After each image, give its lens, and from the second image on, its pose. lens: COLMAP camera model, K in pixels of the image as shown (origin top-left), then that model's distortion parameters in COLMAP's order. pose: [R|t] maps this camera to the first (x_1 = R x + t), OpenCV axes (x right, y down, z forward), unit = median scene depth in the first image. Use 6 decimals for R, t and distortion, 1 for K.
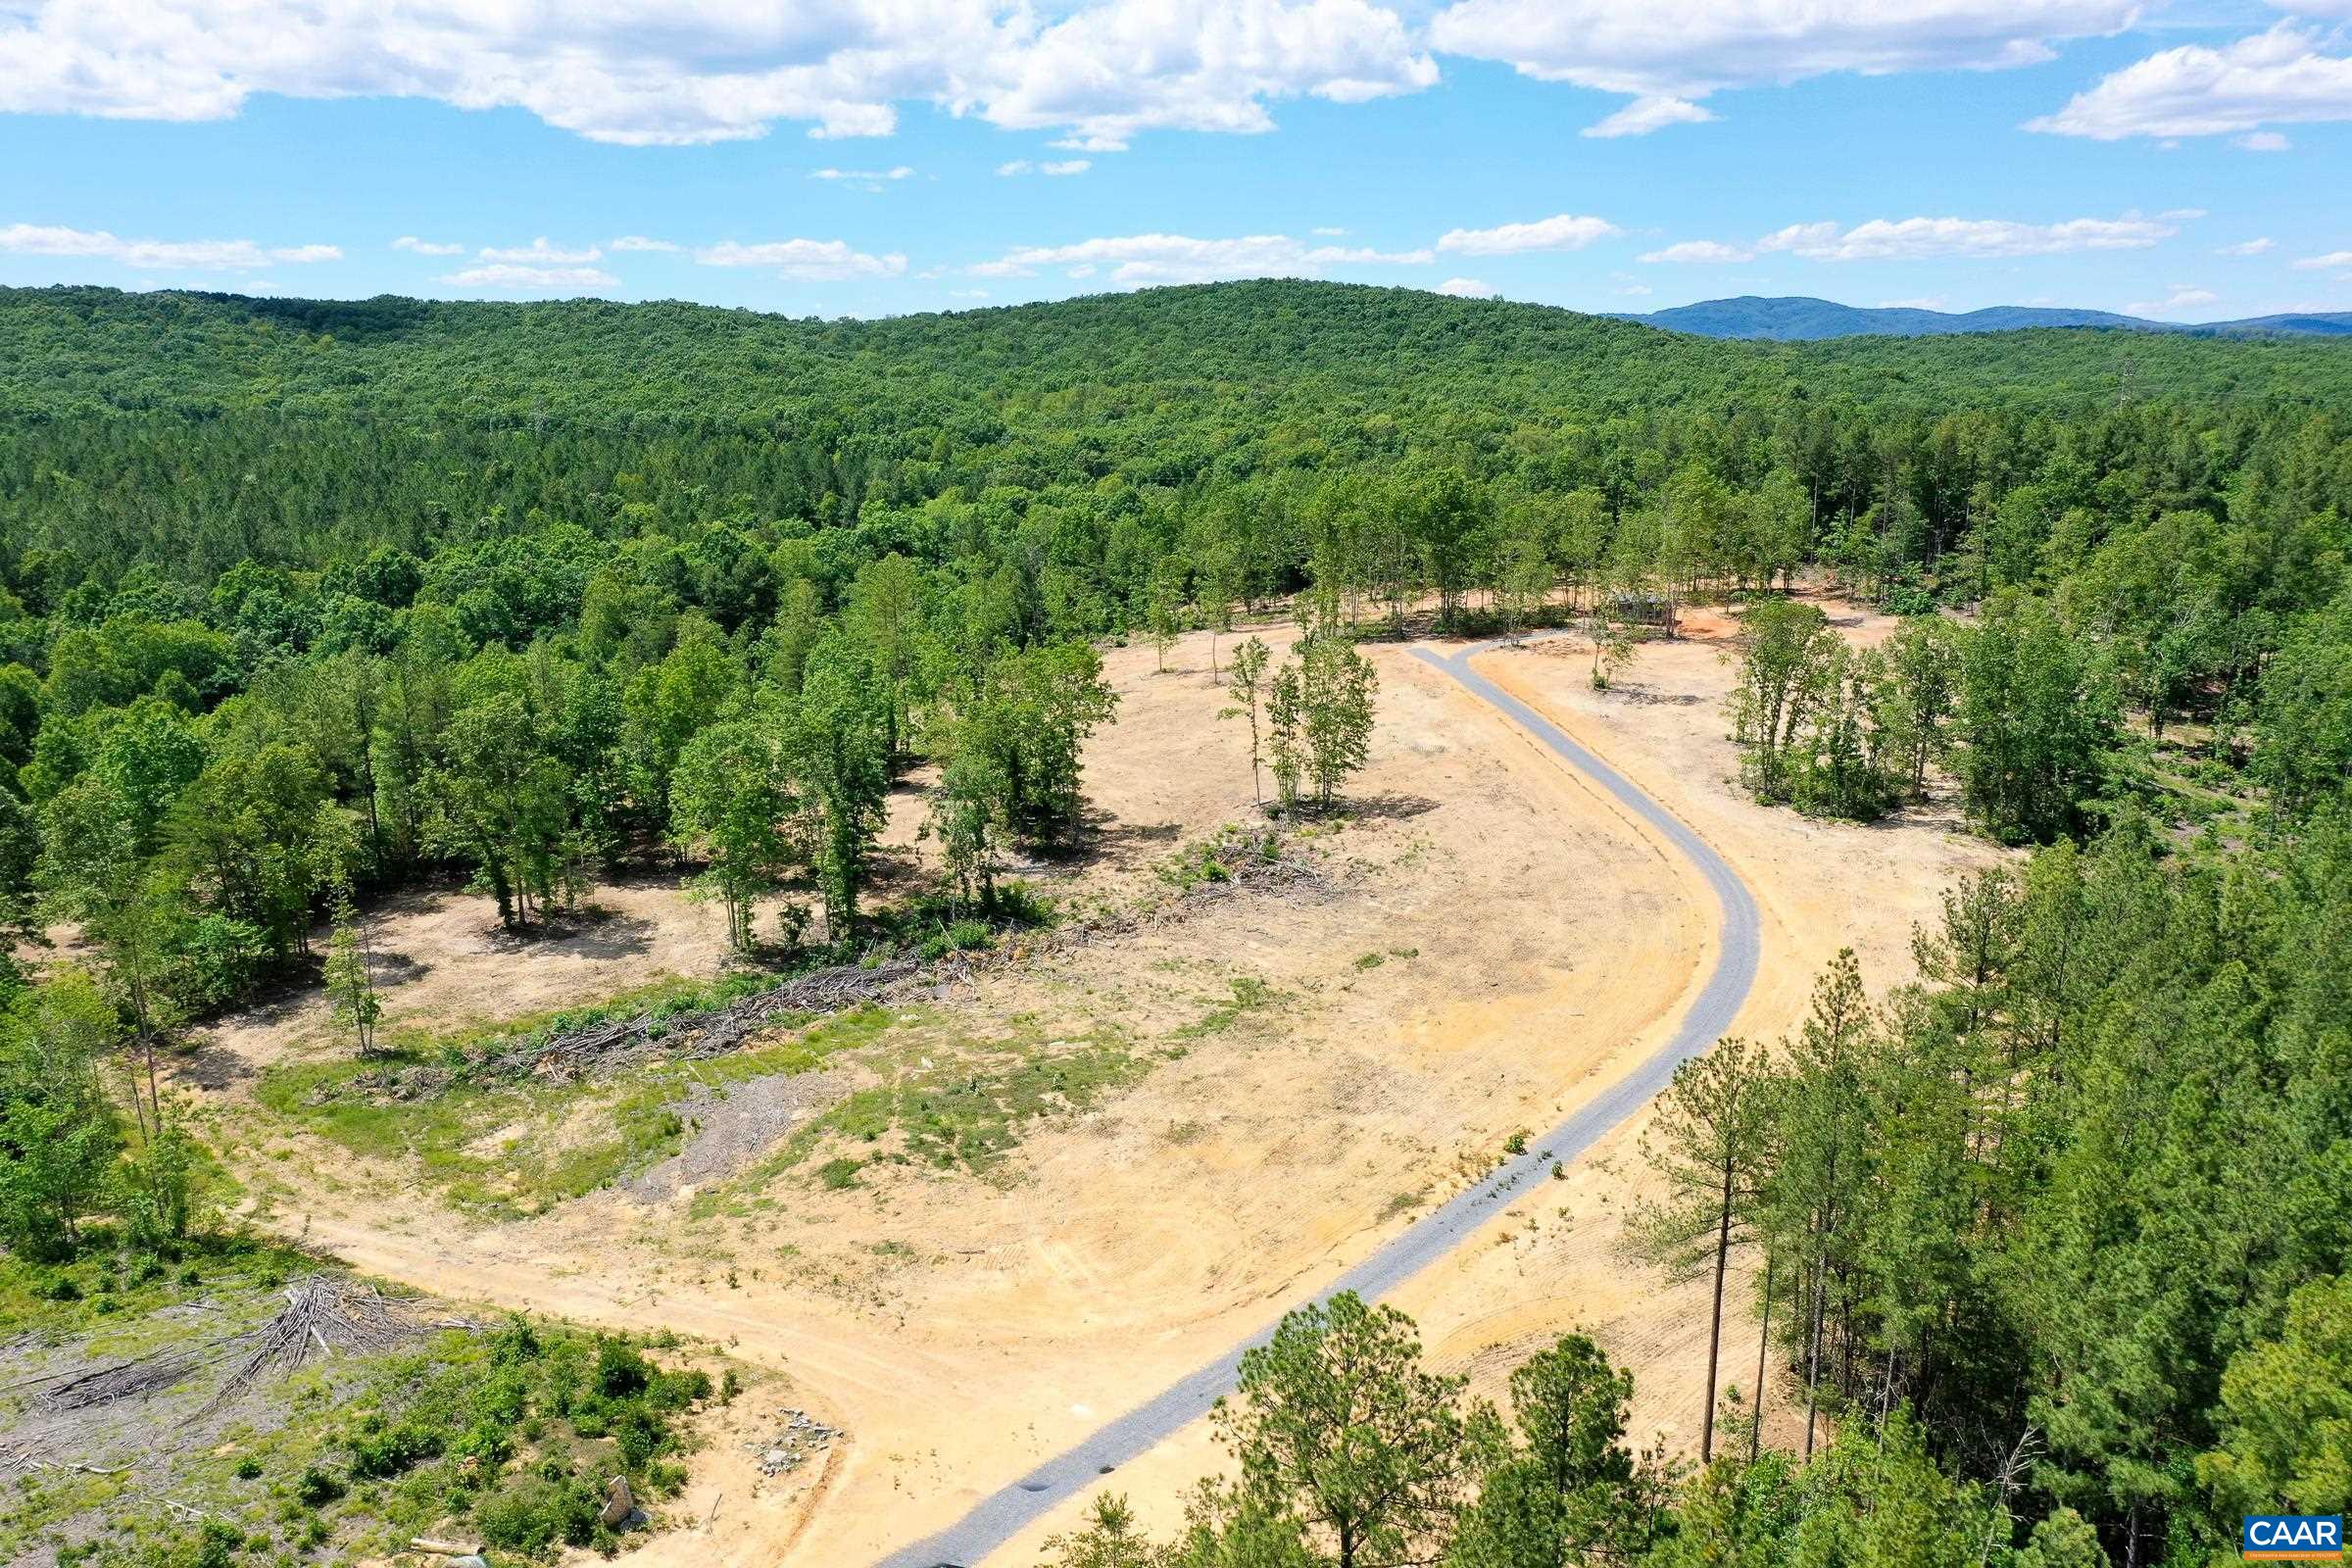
lens RADIAL K [[1860.6, 0, 1165.6], [0, 1860.6, 785.9], [0, 0, 1]] dist [-0.005595, 0.009671]
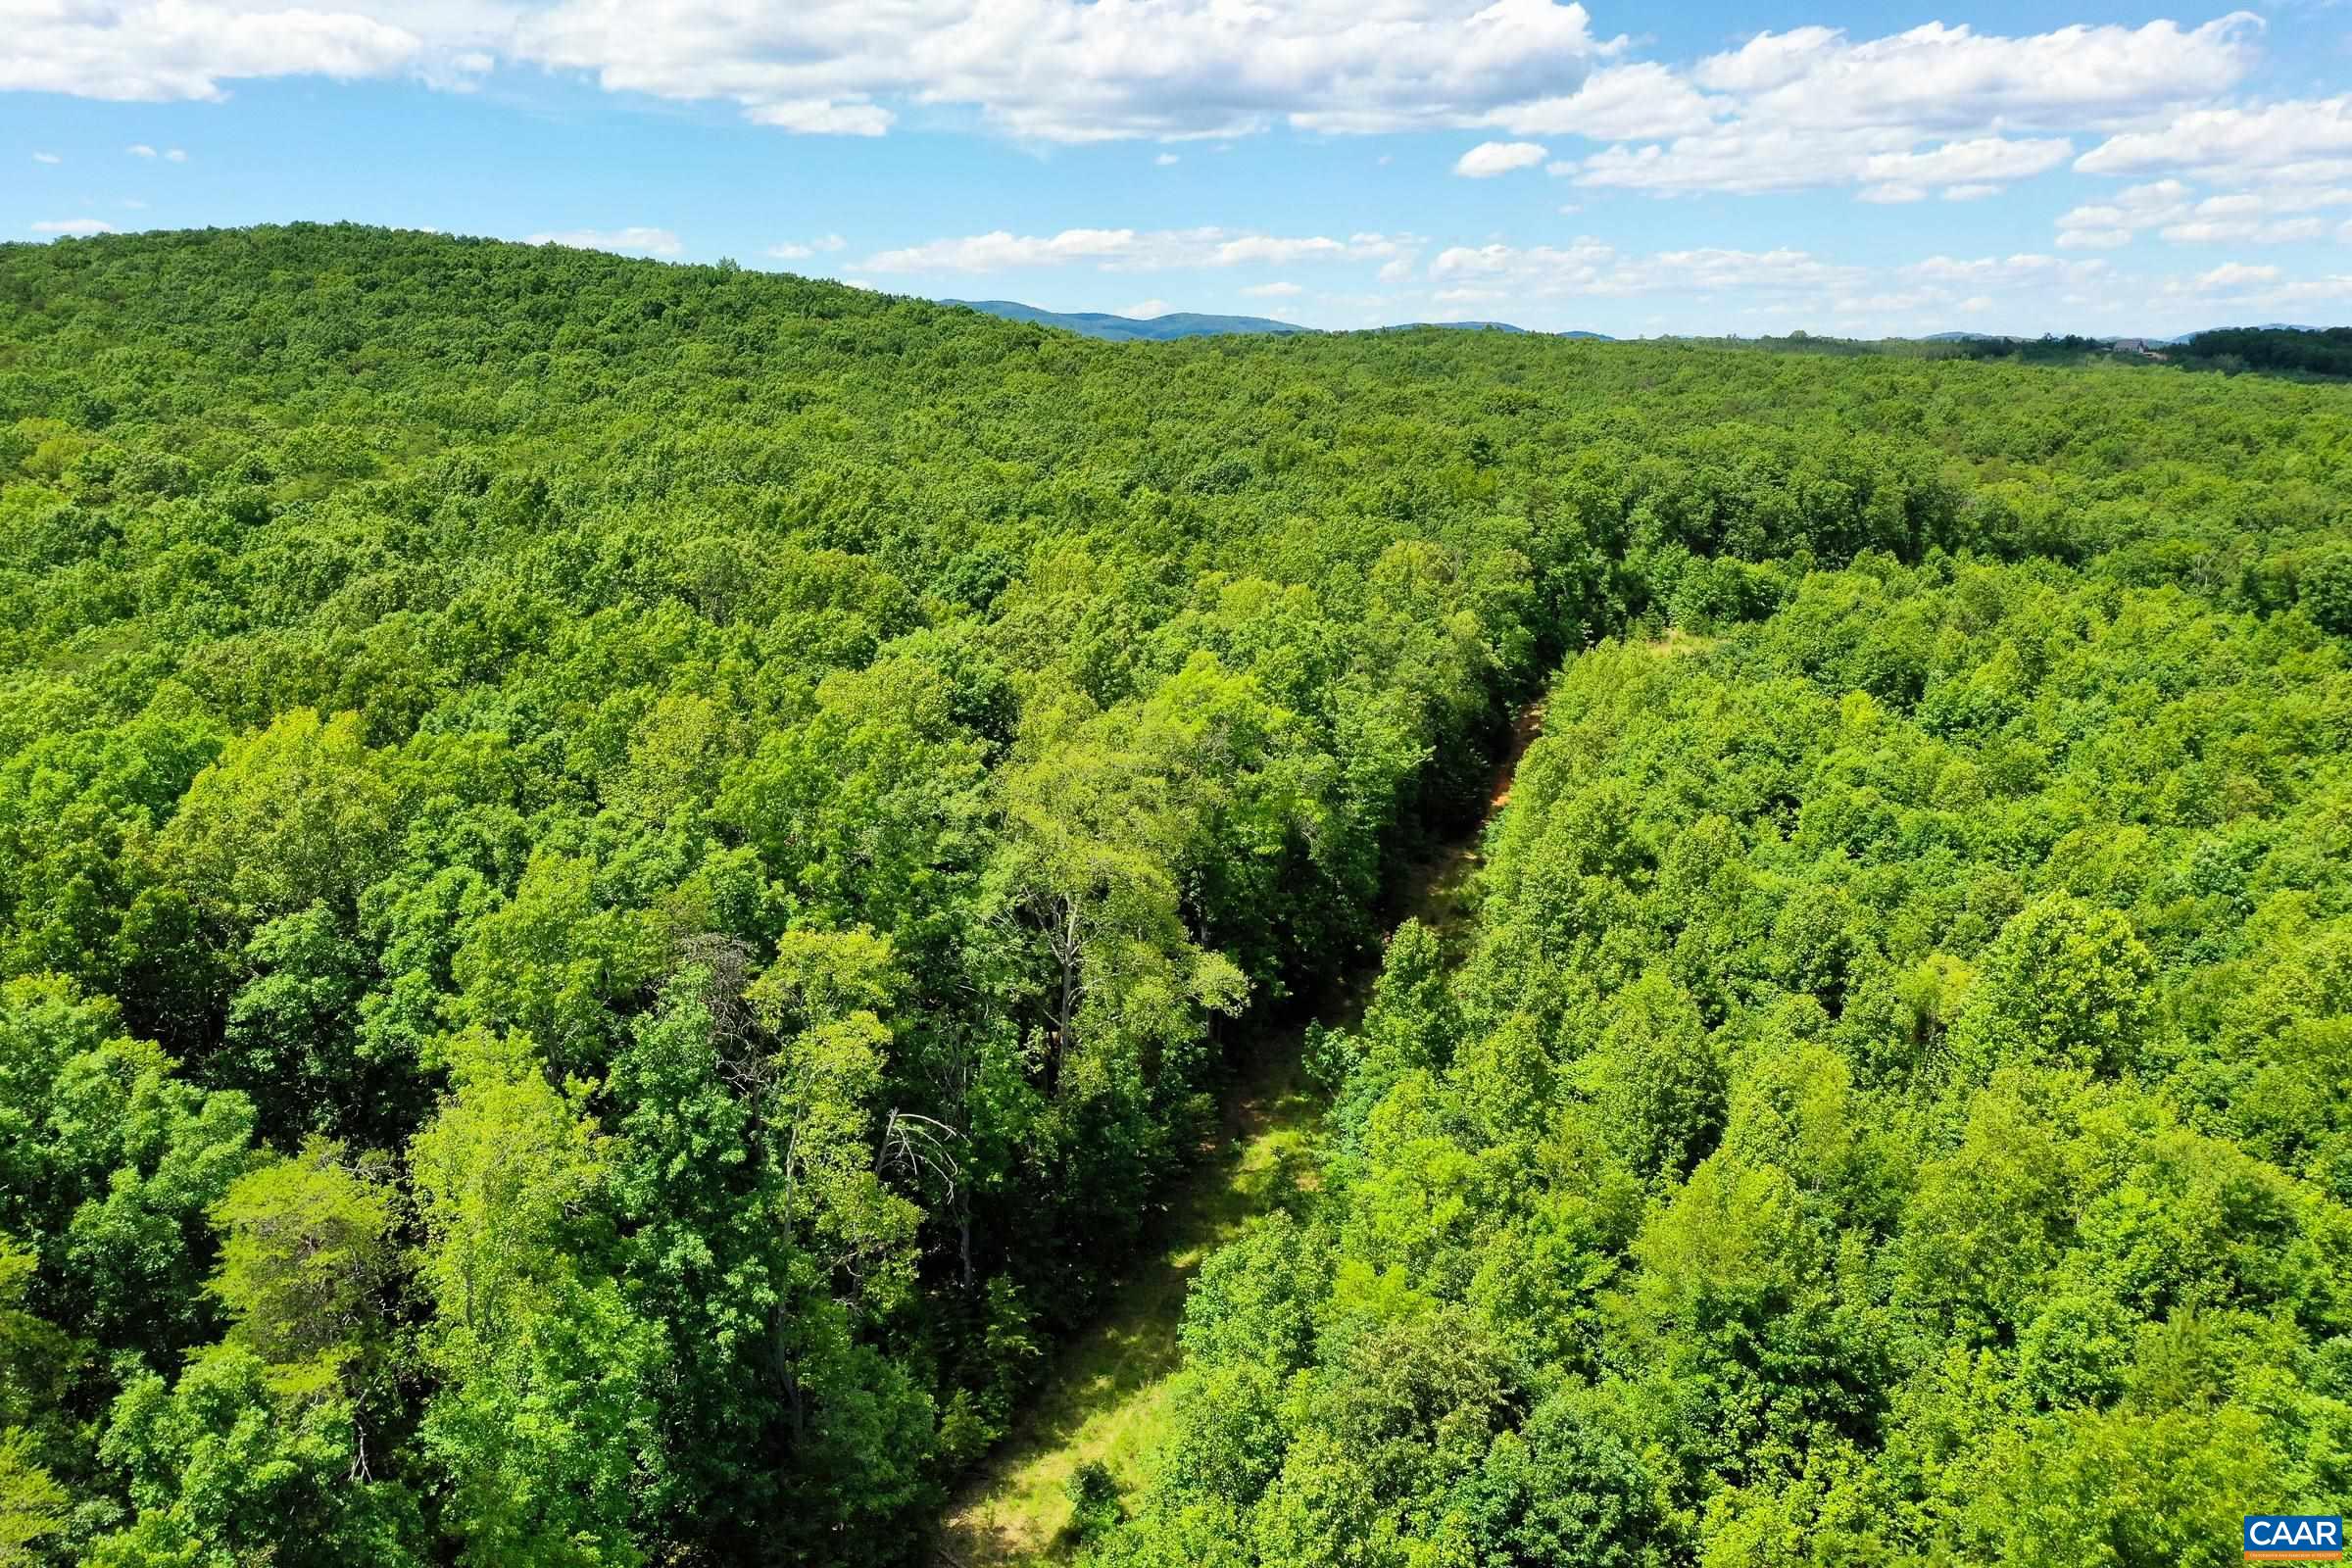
lens RADIAL K [[1860.6, 0, 1179.0], [0, 1860.6, 782.7], [0, 0, 1]] dist [-0.005595, 0.009671]
pose [[0.913001, -0.087972, 0.398359, 0.061322], [0.089109, 0.995898, 0.015701, -0.097569], [-0.398106, 0.021163, 0.917095, 0.416234]]
